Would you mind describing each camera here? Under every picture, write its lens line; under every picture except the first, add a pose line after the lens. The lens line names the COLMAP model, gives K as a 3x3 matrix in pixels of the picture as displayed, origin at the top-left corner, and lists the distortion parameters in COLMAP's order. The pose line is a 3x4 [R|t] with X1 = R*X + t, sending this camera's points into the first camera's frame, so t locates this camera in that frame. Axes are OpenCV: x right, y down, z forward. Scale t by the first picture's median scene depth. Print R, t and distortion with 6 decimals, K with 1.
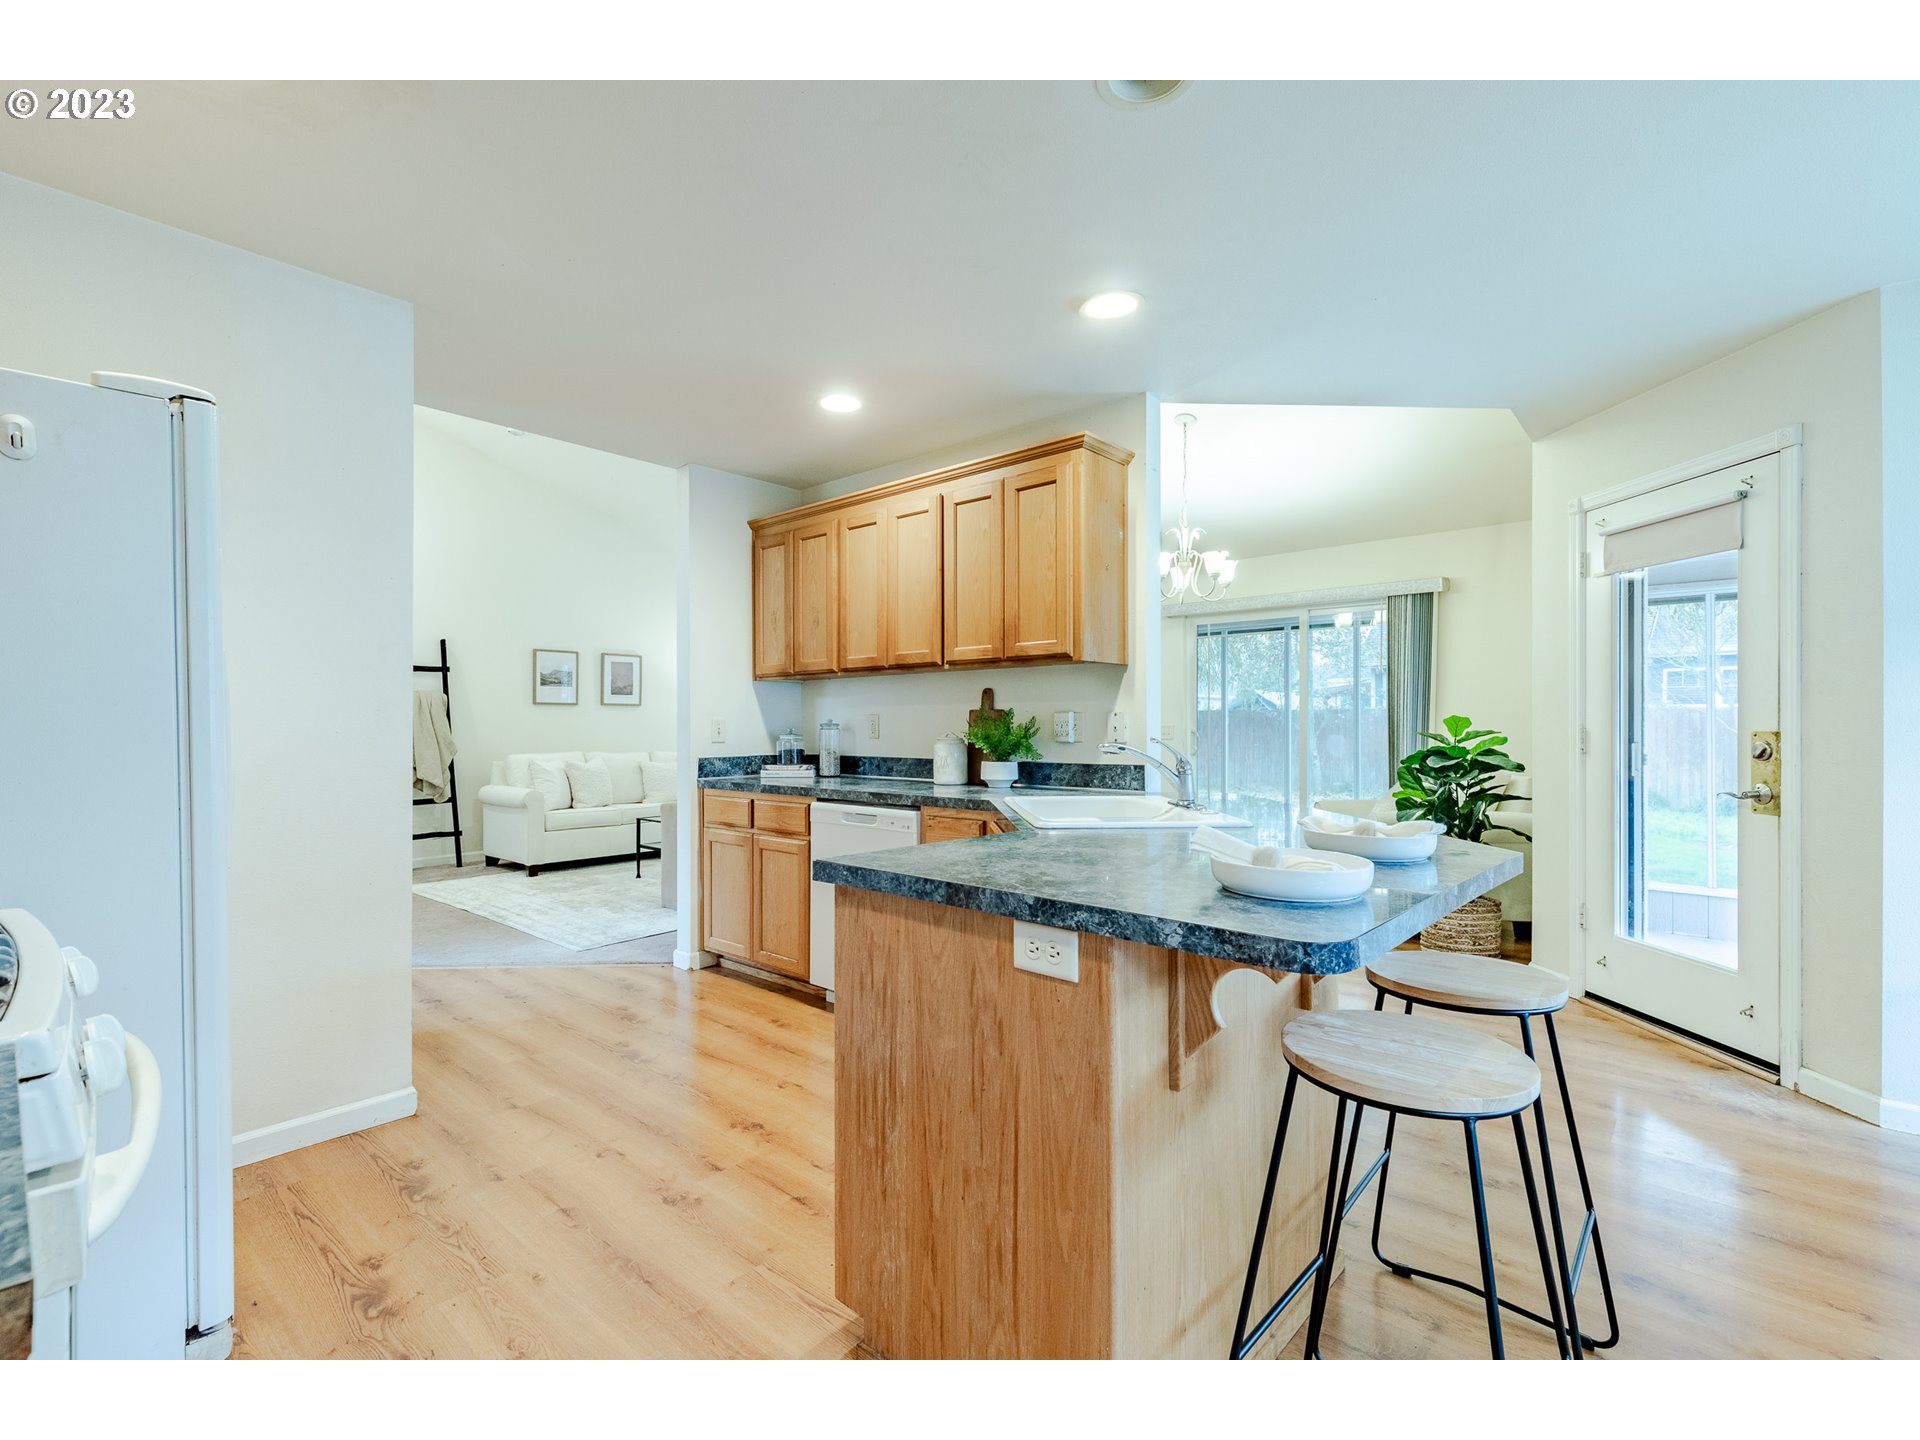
lens RADIAL K [[884.0, 0, 974.9], [0, 884.0, 724.7], [0, 0, 1]] dist [-0.013161, -0.000202]
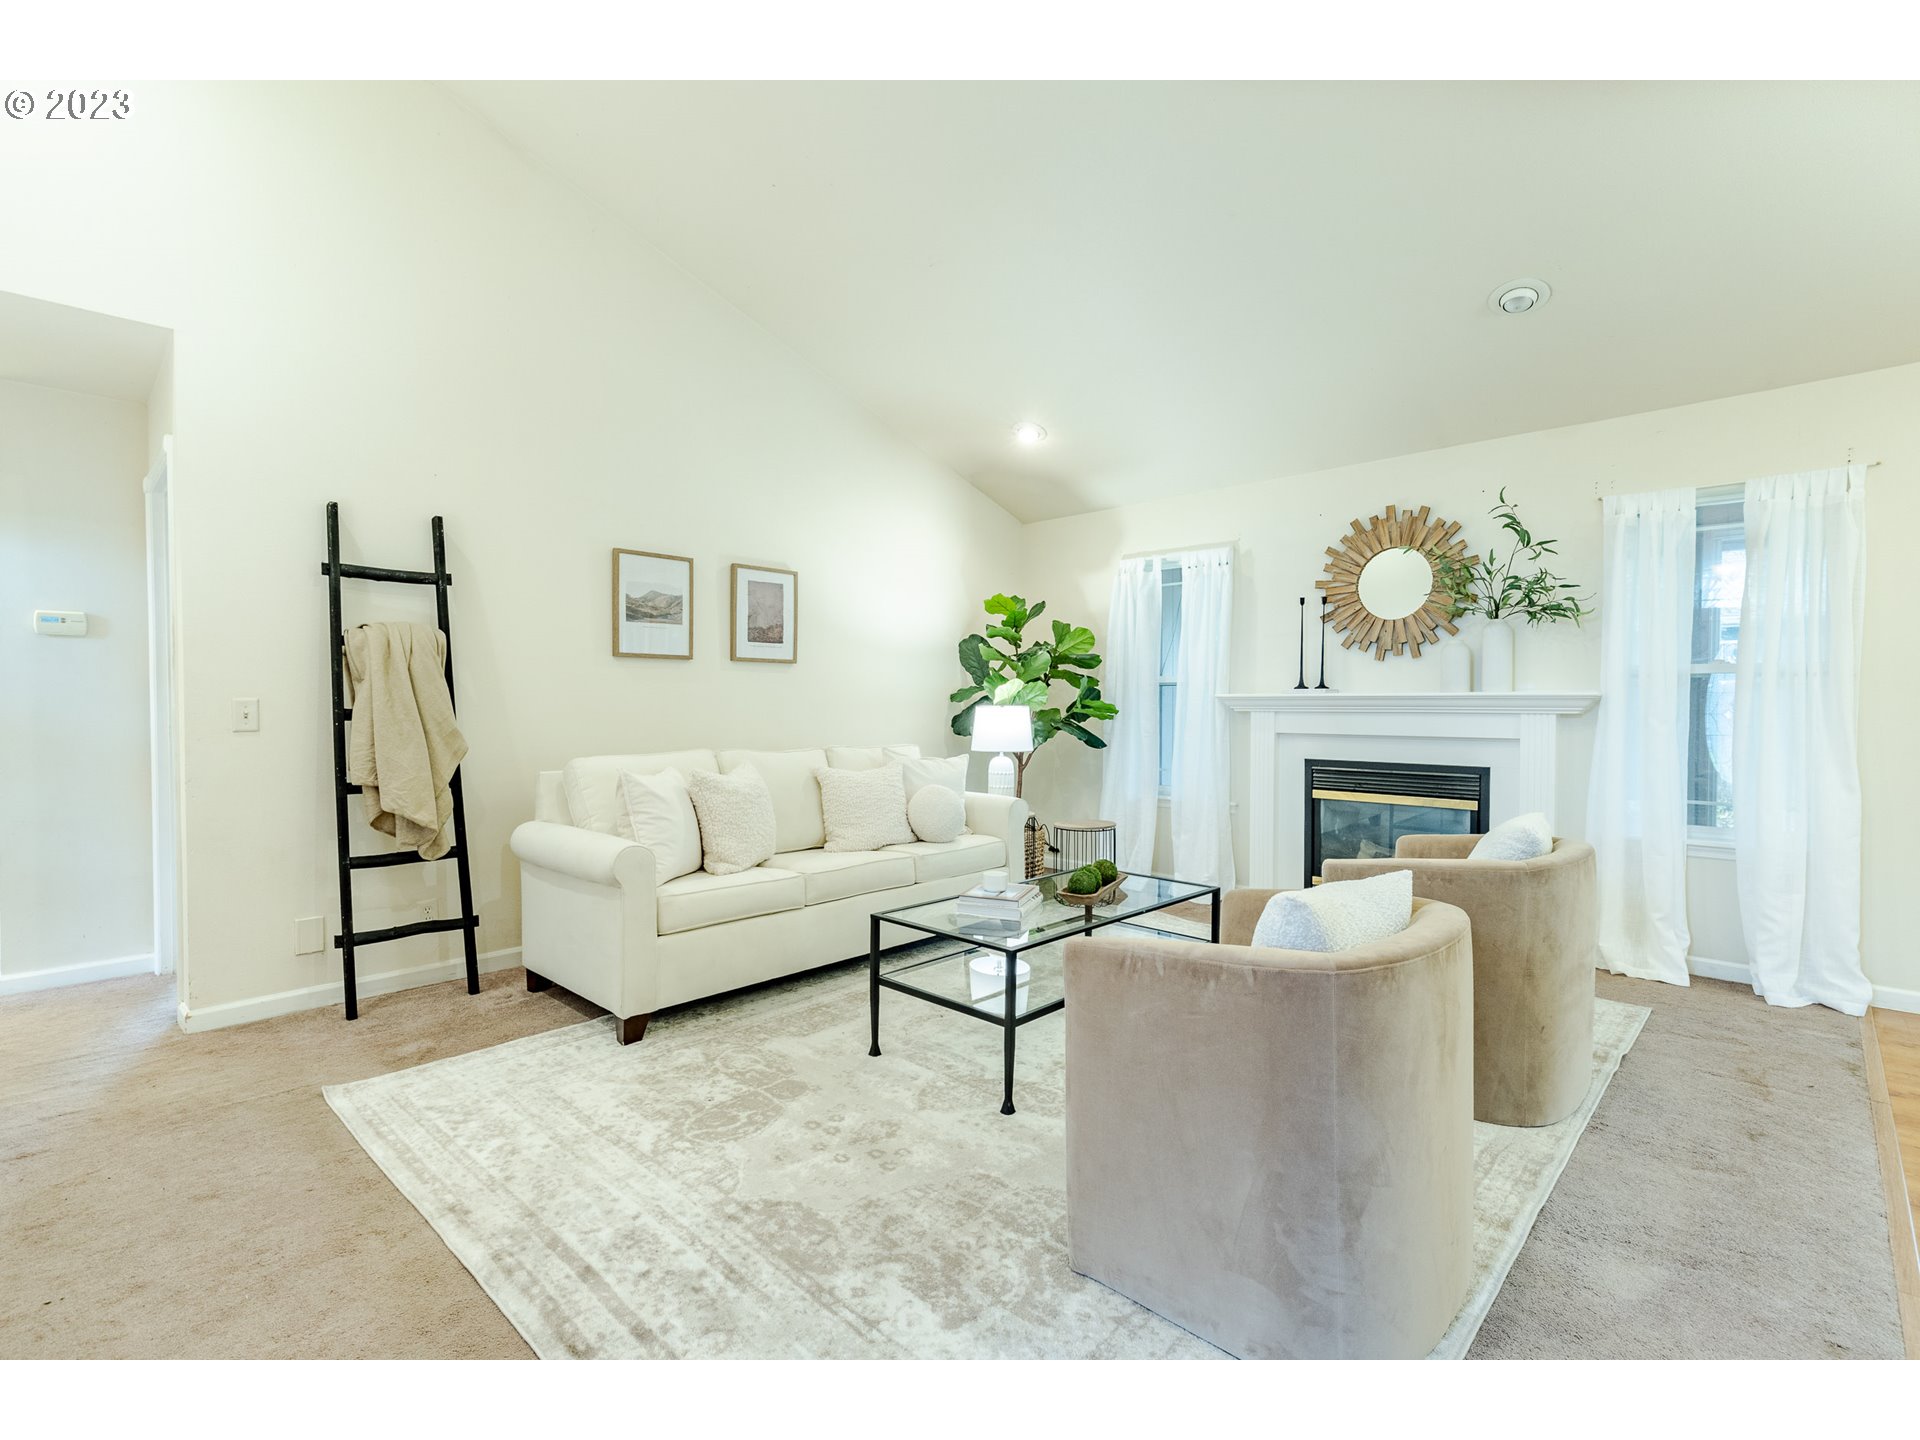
lens RADIAL K [[884.0, 0, 945.2], [0, 884.0, 718.3], [0, 0, 1]] dist [-0.013161, -0.000202]
pose [[0.998473, 0.004907, -0.055016, -0.301144], [-0.003782, 0.999782, 0.020534, 0.001694], [0.055105, -0.020295, 0.998274, 0.534055]]
